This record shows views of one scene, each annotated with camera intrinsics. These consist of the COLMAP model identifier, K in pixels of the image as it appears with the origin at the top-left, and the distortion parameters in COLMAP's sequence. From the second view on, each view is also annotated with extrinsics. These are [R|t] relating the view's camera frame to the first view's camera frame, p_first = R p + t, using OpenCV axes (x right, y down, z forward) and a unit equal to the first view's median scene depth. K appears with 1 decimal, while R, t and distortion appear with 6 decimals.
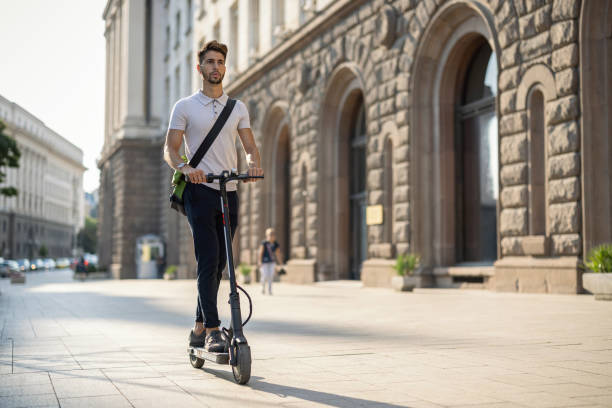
lens RADIAL K [[734.7, 0, 306.2], [0, 734.7, 229.4], [0, 0, 1]] dist [0.006275, 0.000864]
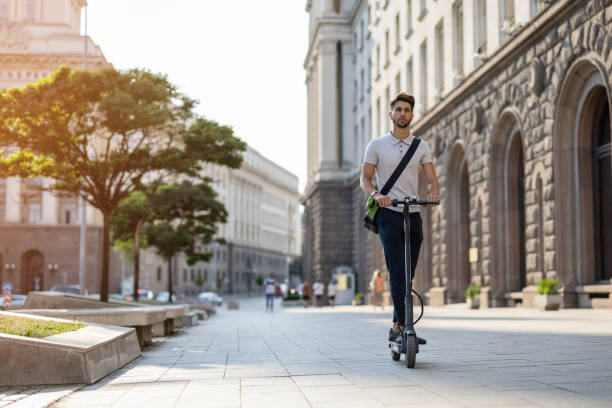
lens RADIAL K [[953.8, 0, 306.0], [0, 953.8, 204.0], [0, 0, 1]] dist [0.027446, 0.022244]
pose [[0.953516, -0.036706, -0.299099, 0.170203], [0.023691, 0.998613, -0.047026, -0.019569], [0.300410, 0.037754, 0.953063, -0.408843]]
